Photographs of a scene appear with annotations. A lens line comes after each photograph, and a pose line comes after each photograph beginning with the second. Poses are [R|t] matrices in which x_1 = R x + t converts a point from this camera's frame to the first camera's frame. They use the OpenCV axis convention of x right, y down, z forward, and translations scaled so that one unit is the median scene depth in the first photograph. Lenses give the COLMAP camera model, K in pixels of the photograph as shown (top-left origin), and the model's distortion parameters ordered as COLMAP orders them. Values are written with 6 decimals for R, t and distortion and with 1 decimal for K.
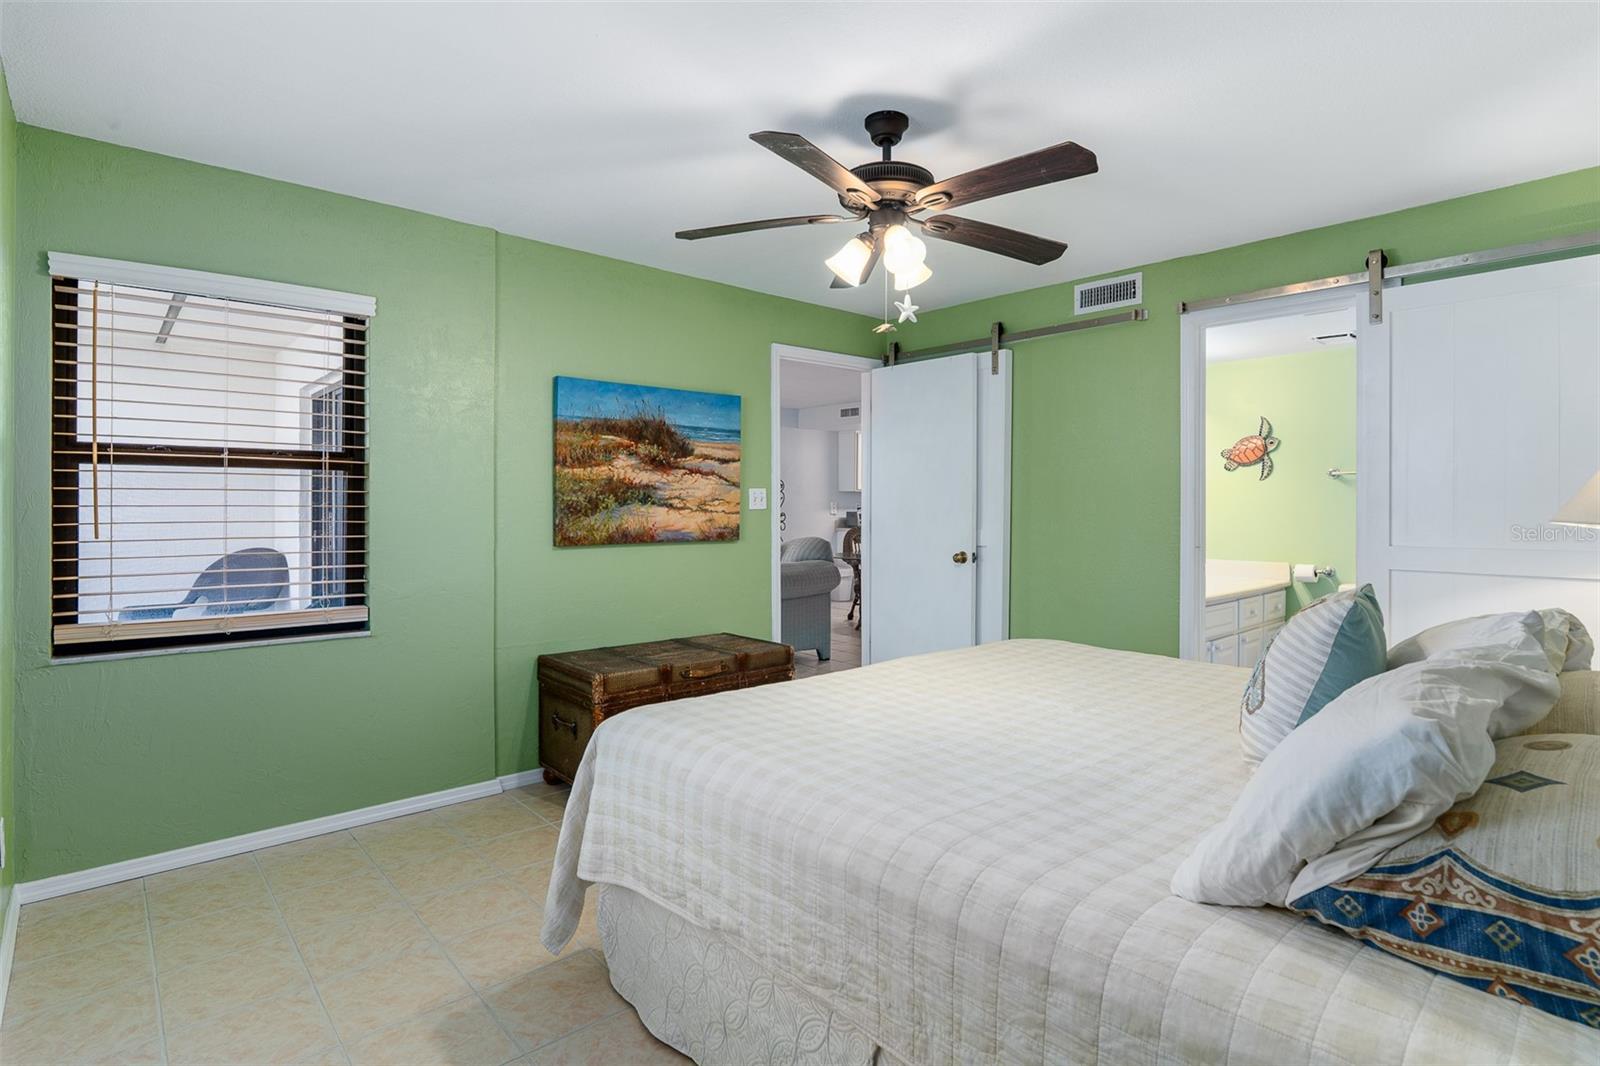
lens RADIAL K [[815.6, 0, 792.1], [0, 815.6, 520.2], [0, 0, 1]] dist [-0.005858, -0.000554]
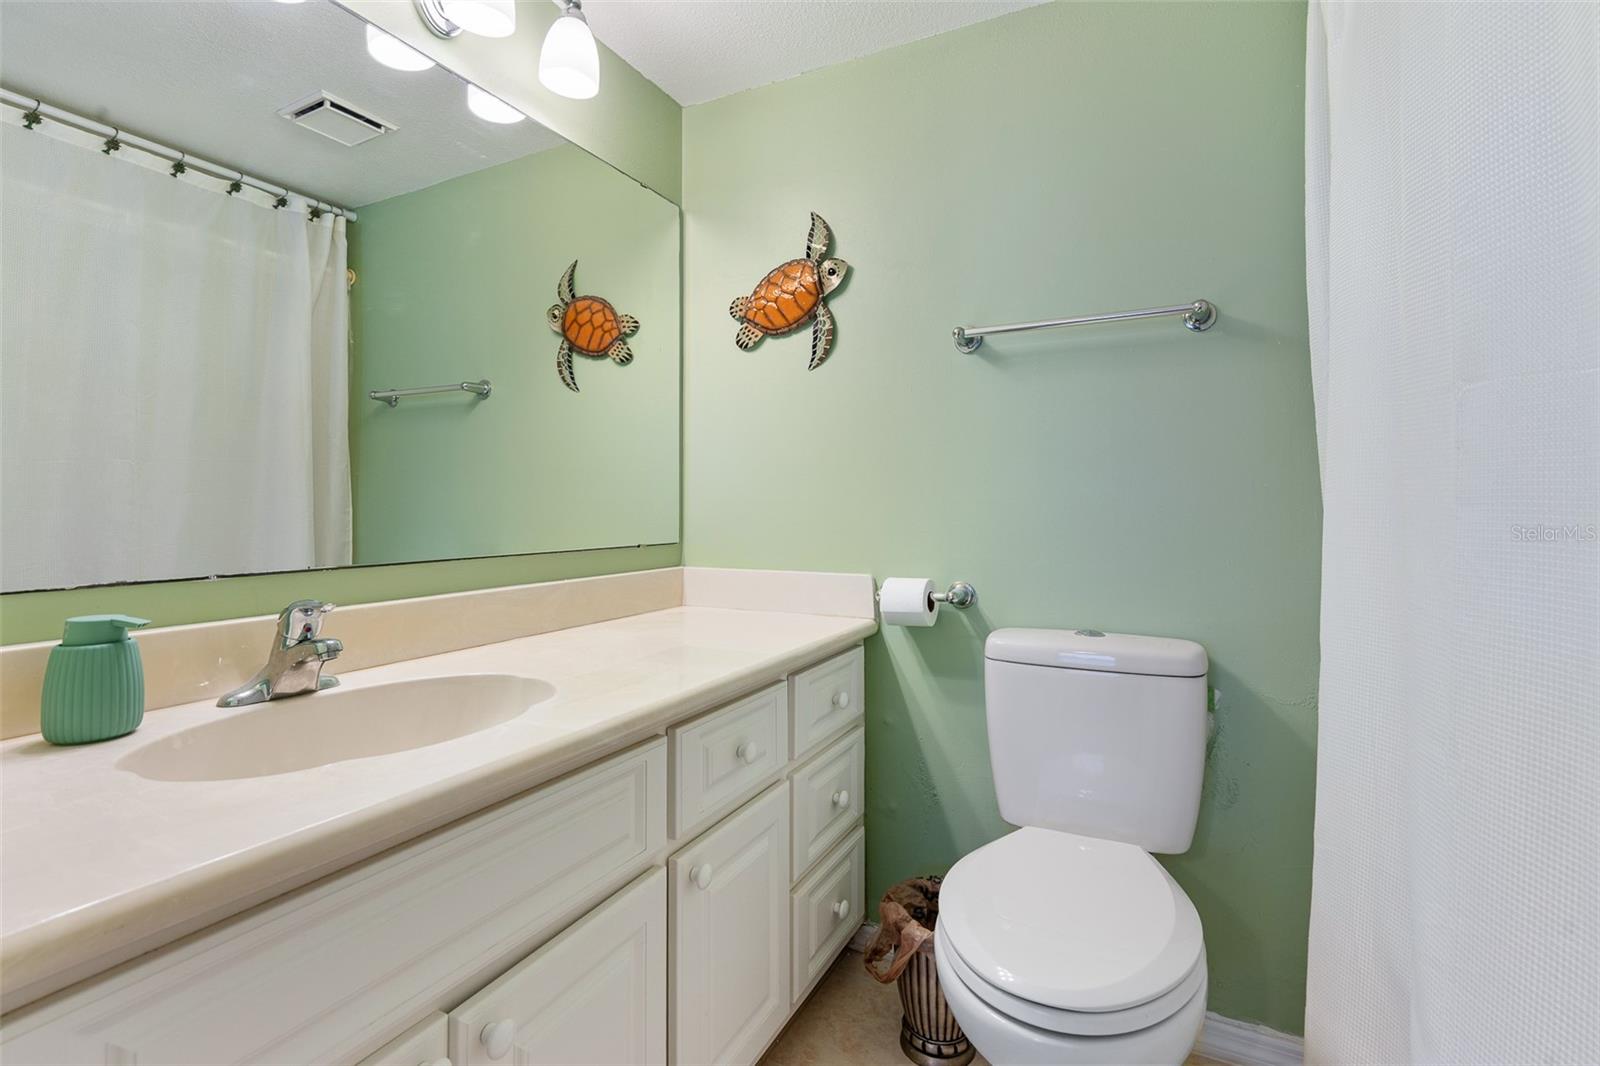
lens RADIAL K [[726.0, 0, 805.9], [0, 726.0, 520.1], [0, 0, 1]] dist [-0.009747, 0.003053]
pose [[0.932545, -0.010807, 0.360891, 0.446706], [0.016334, 0.999791, -0.012267, 0.029798], [-0.360683, 0.017334, 0.932527, 0.674171]]
